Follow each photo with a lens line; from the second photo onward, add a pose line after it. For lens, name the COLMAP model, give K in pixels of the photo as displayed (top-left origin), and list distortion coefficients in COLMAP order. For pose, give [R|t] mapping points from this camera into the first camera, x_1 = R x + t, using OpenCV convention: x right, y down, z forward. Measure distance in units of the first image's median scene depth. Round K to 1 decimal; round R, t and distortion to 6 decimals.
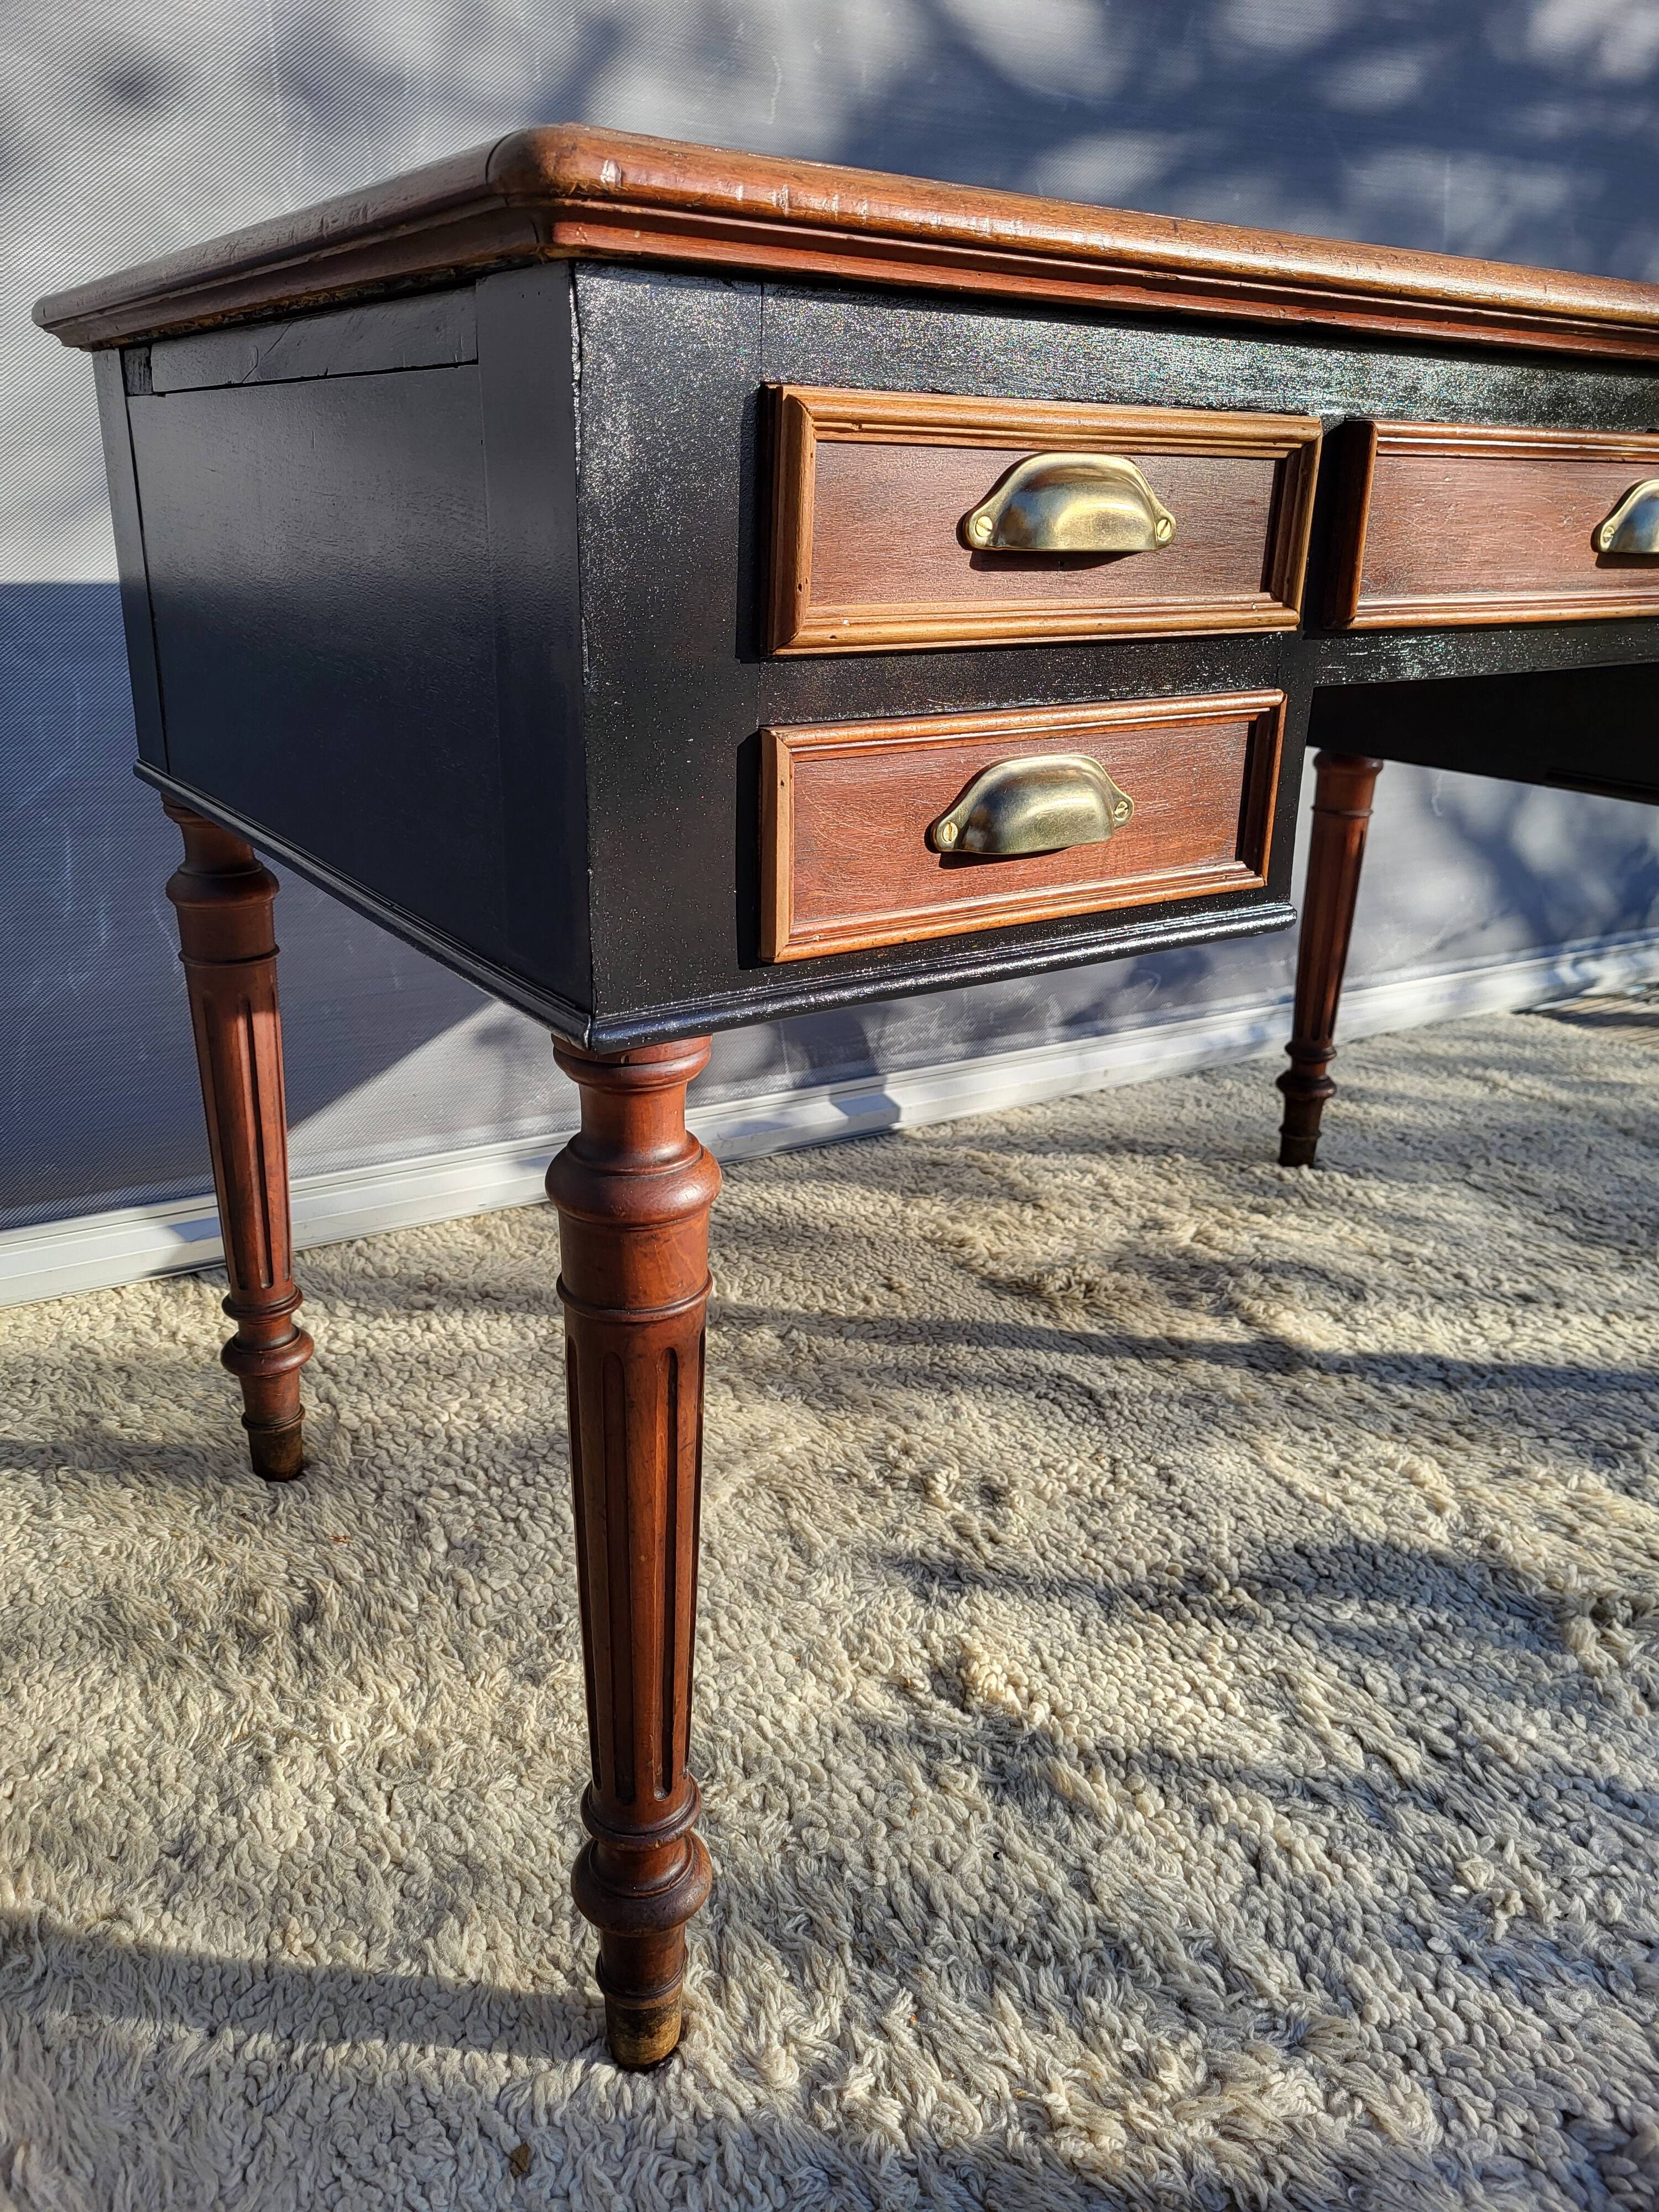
lens RADIAL K [[1694.8, 0, 823.6], [0, 1694.8, 1071.0], [0, 0, 1]] dist [0.035641, -0.023917]
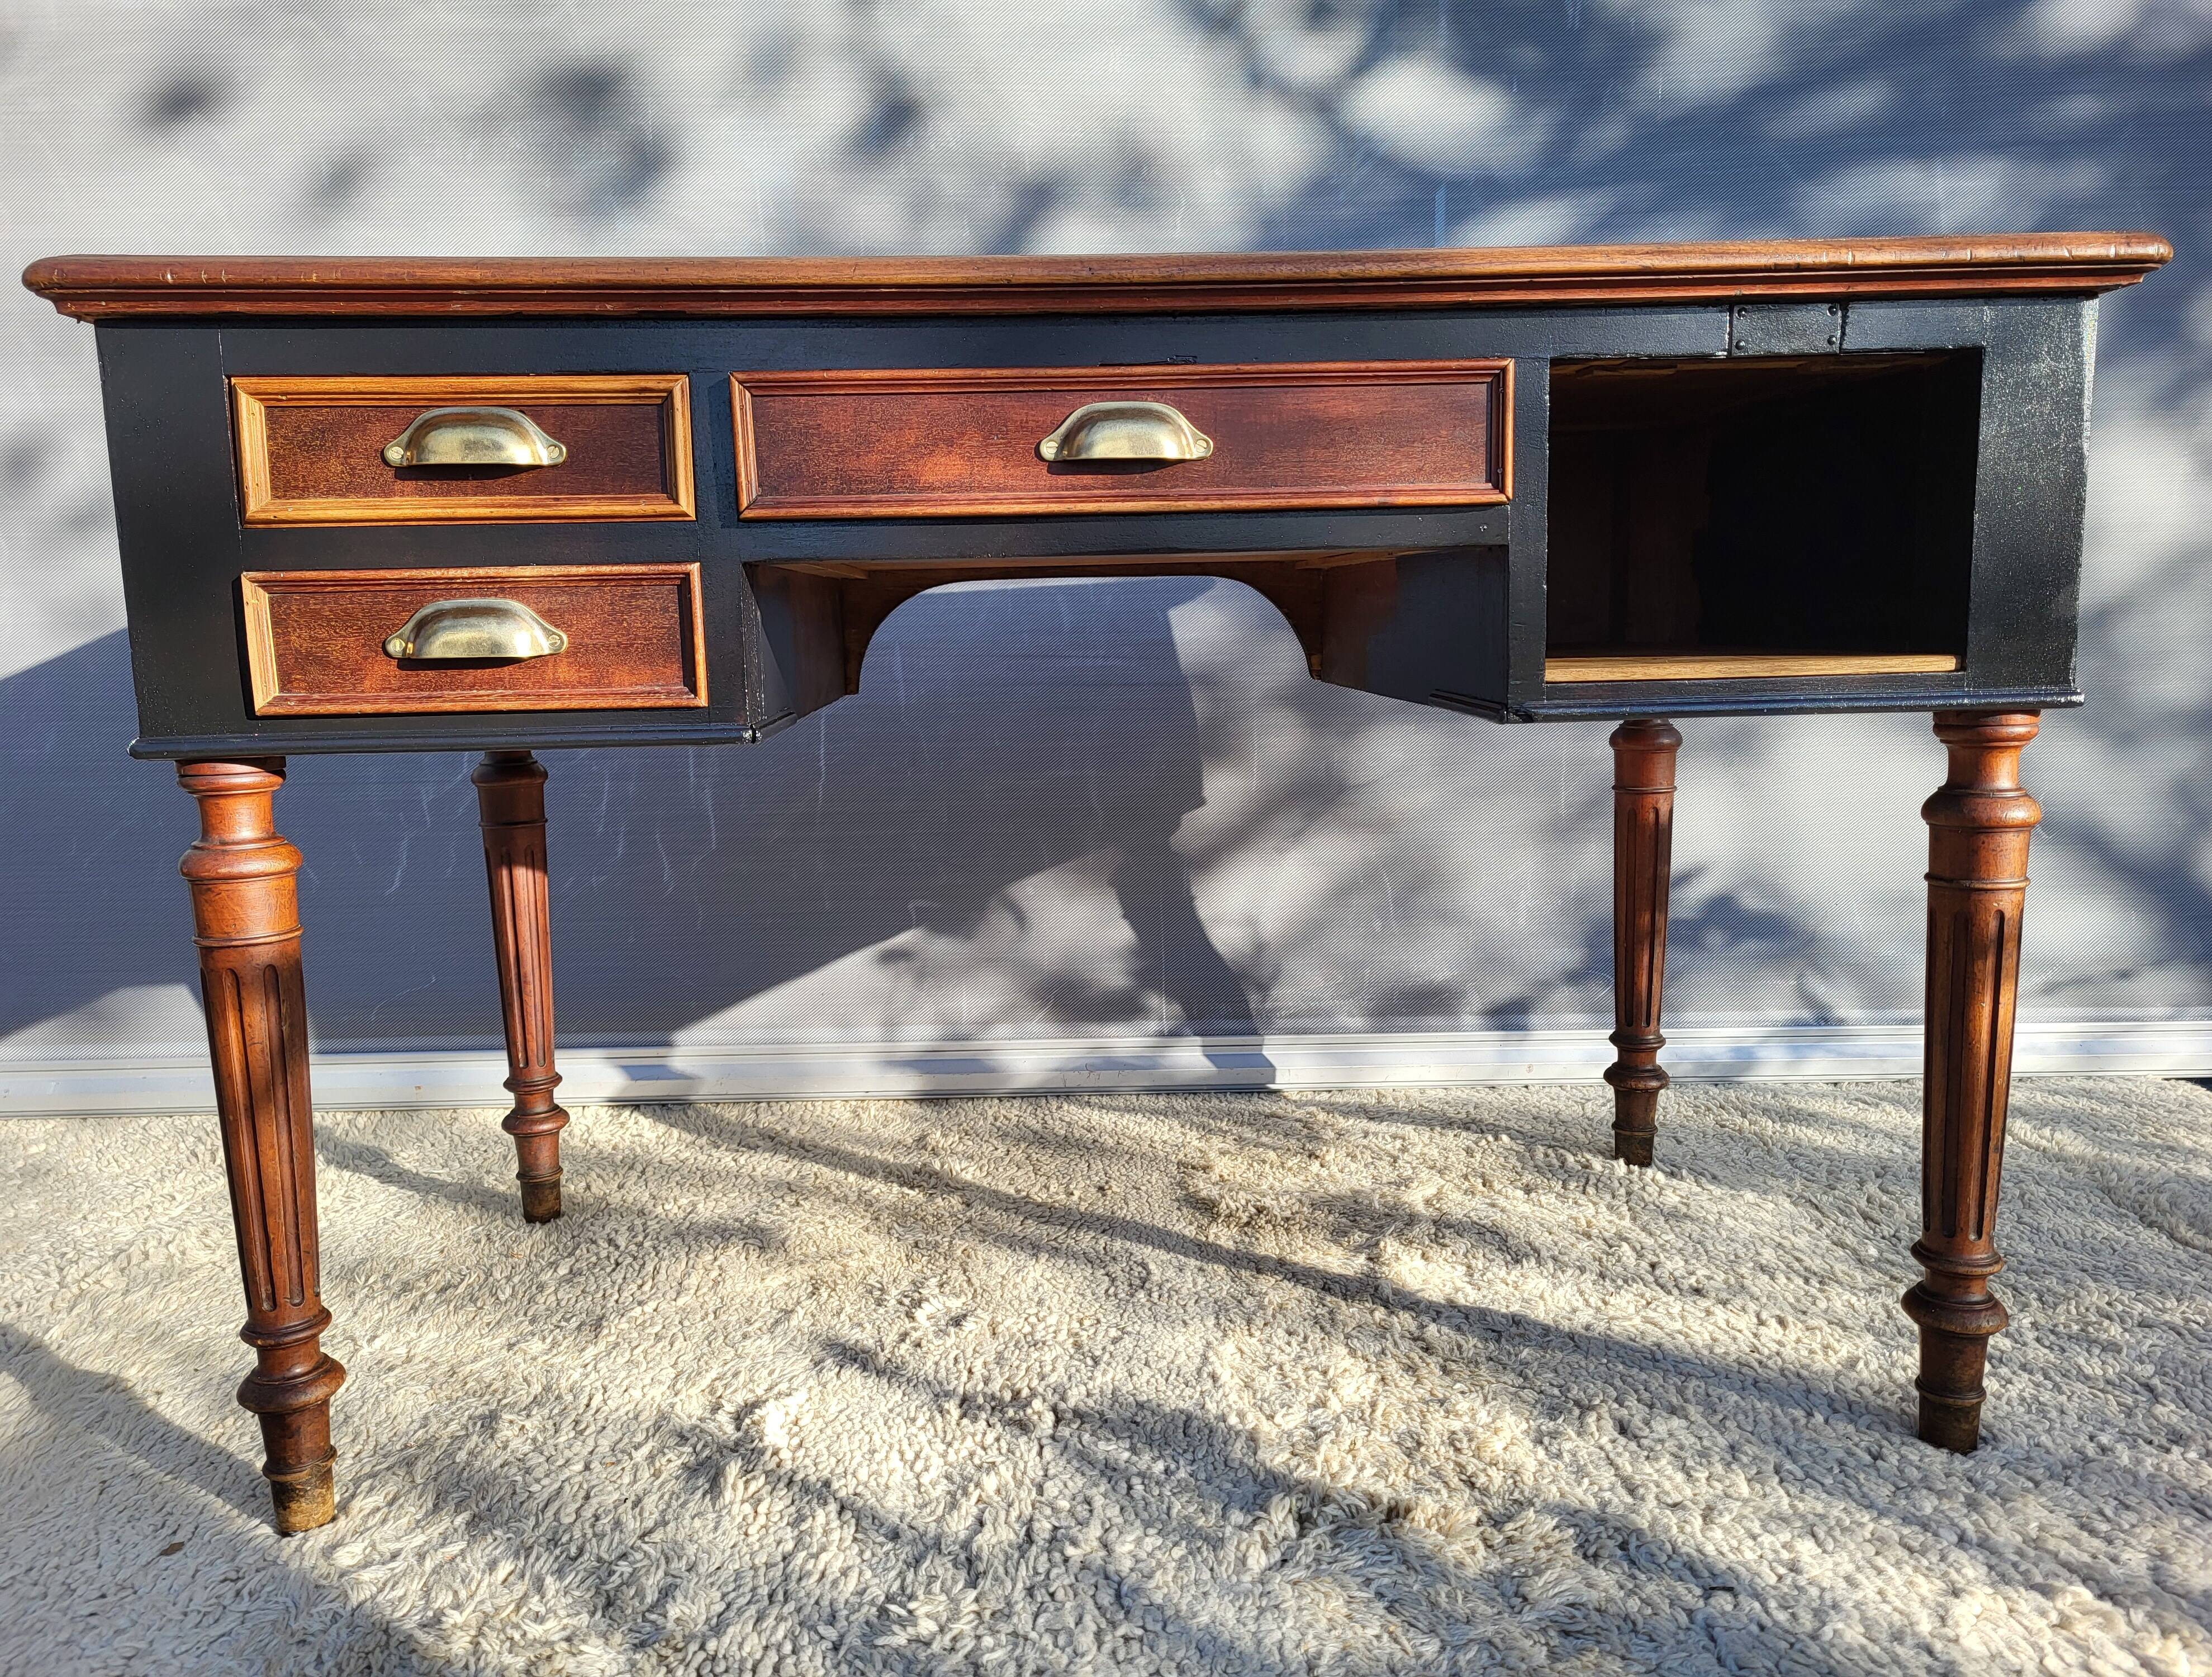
lens RADIAL K [[1703.8, 0, 1093.9], [0, 1703.8, 861.8], [0, 0, 1]] dist [0.052194, -0.030765]
pose [[0.858491, 0.031300, -0.511872, 0.874342], [-0.126823, 0.980090, -0.152773, 0.130034], [0.496899, 0.196071, 0.845368, 0.015631]]
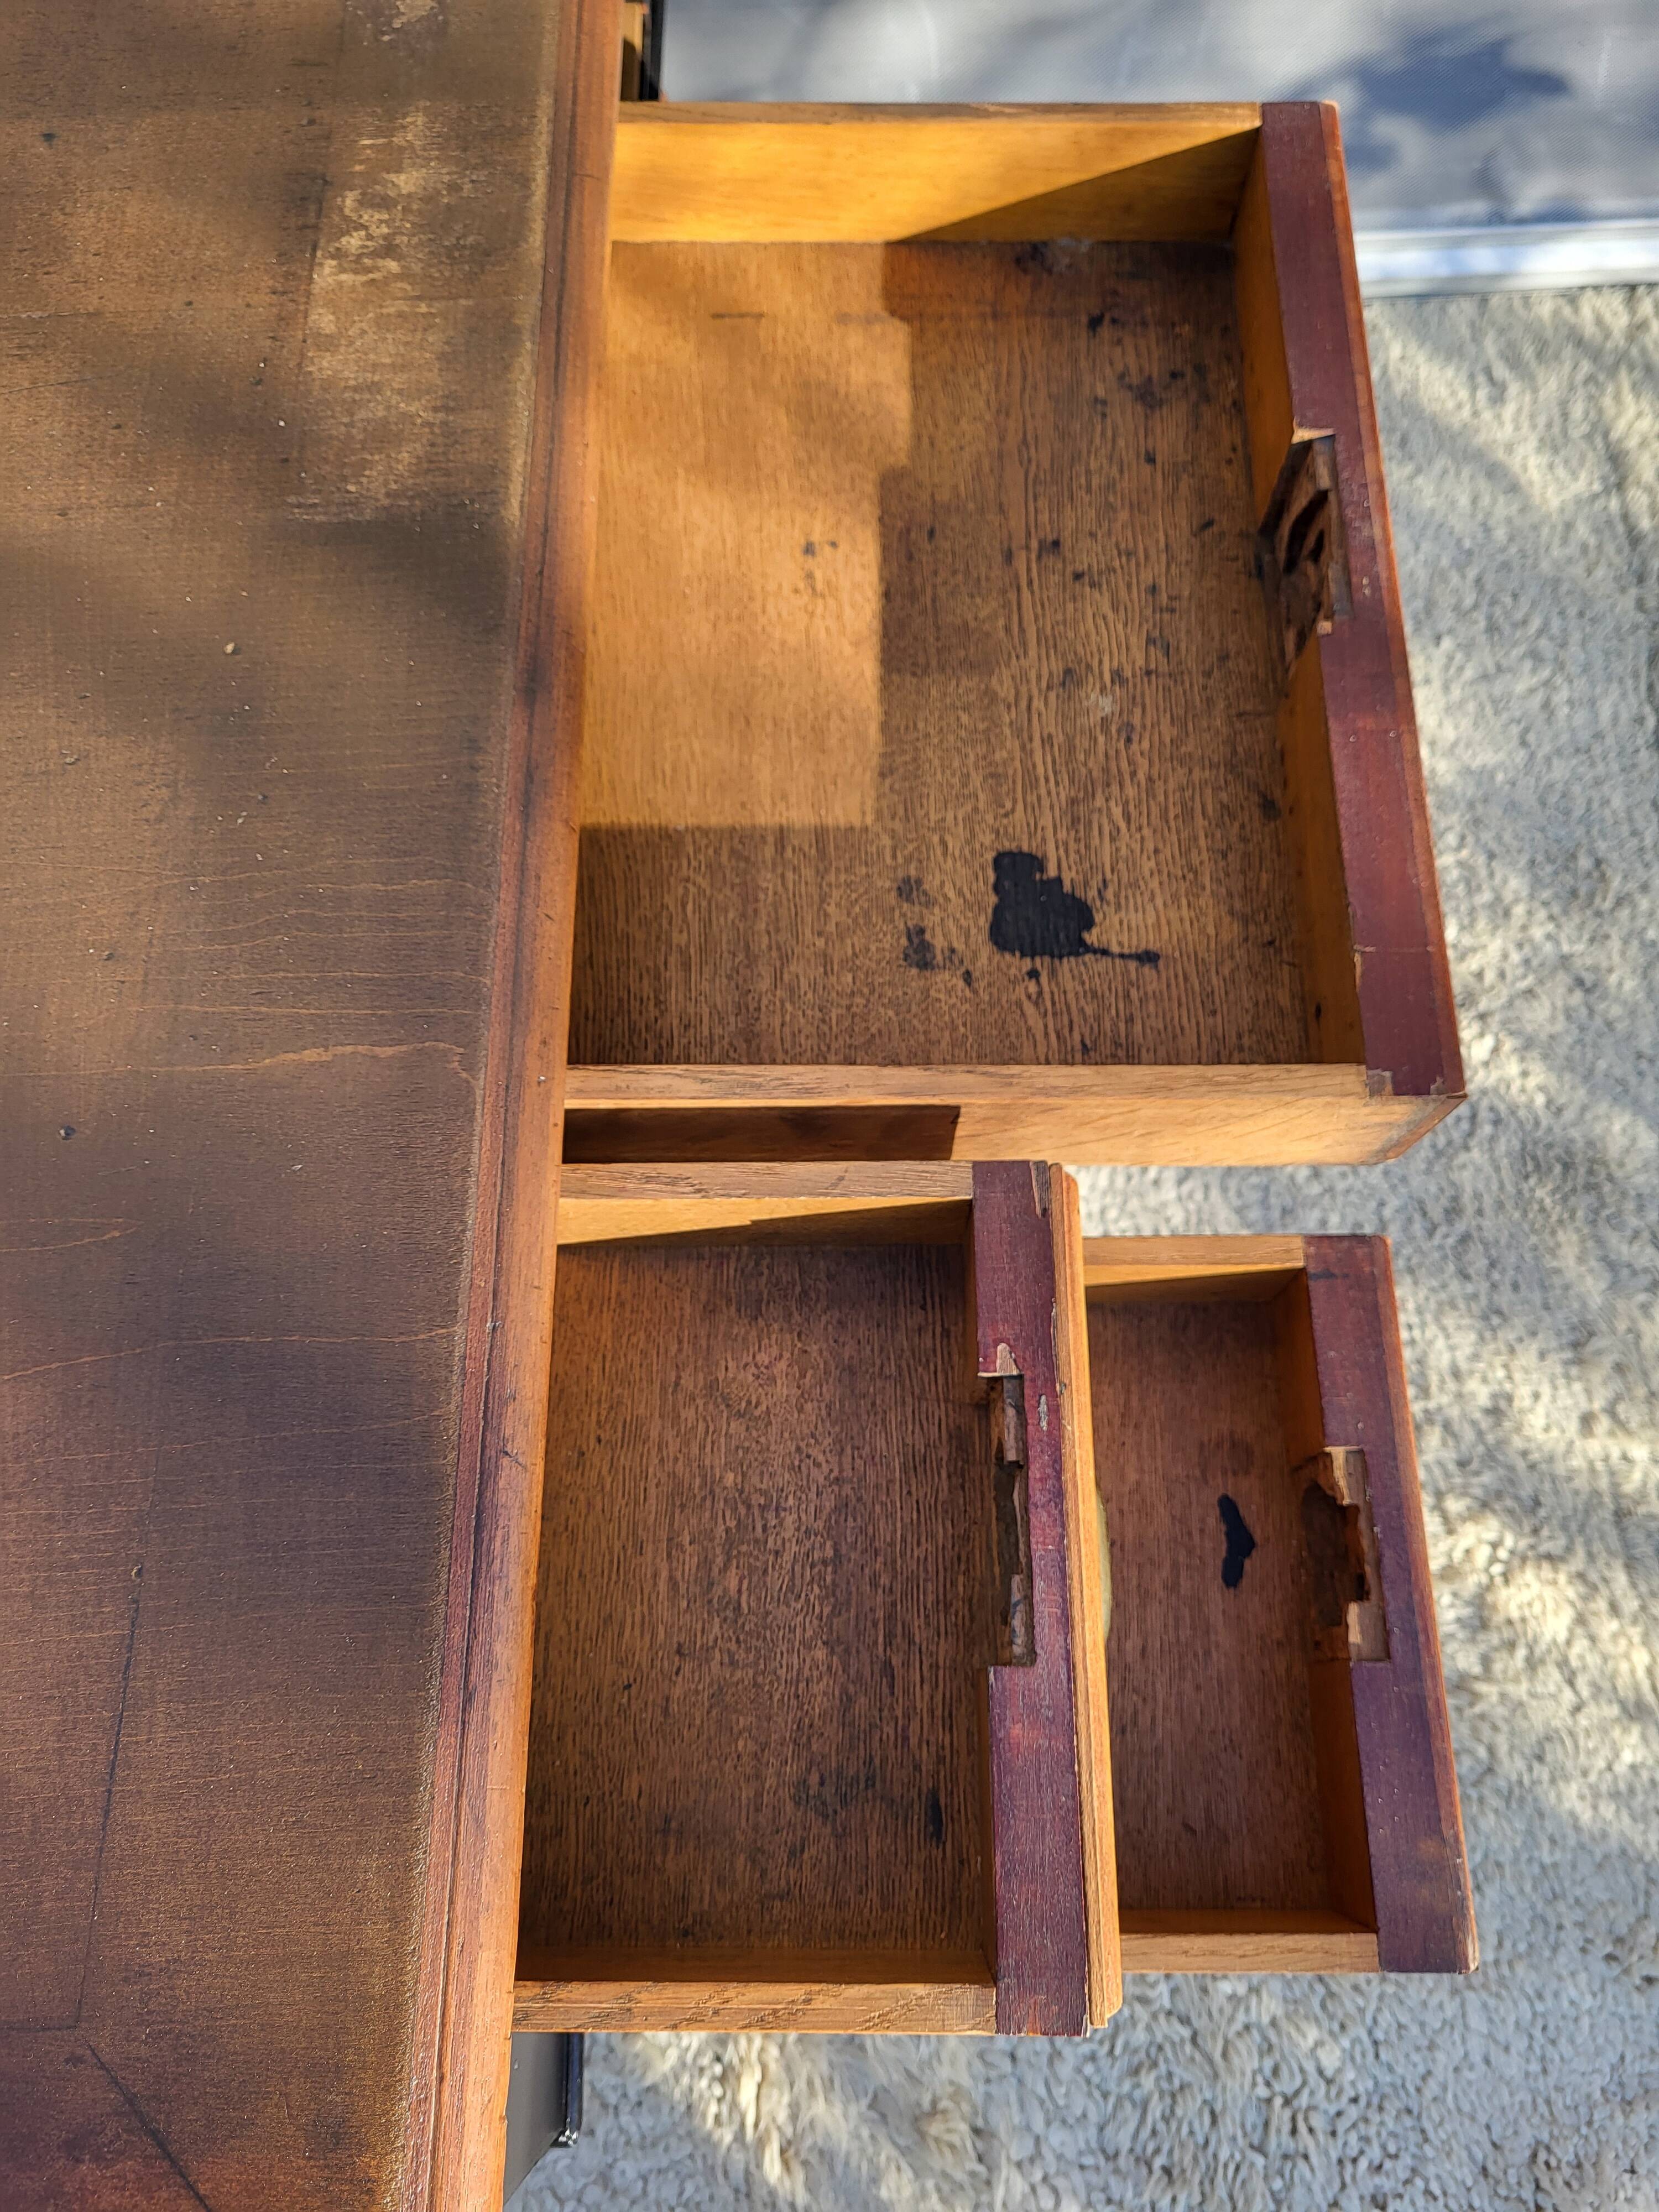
lens RADIAL K [[1694.8, 0, 829.5], [0, 1694.8, 1066.9], [0, 0, 1]] dist [0.035641, -0.023917]
pose [[0.865438, 0.453763, -0.212406, 0.736850], [-0.115564, 0.593312, 0.796634, -0.759147], [0.487506, -0.664891, 0.565913, 0.526663]]
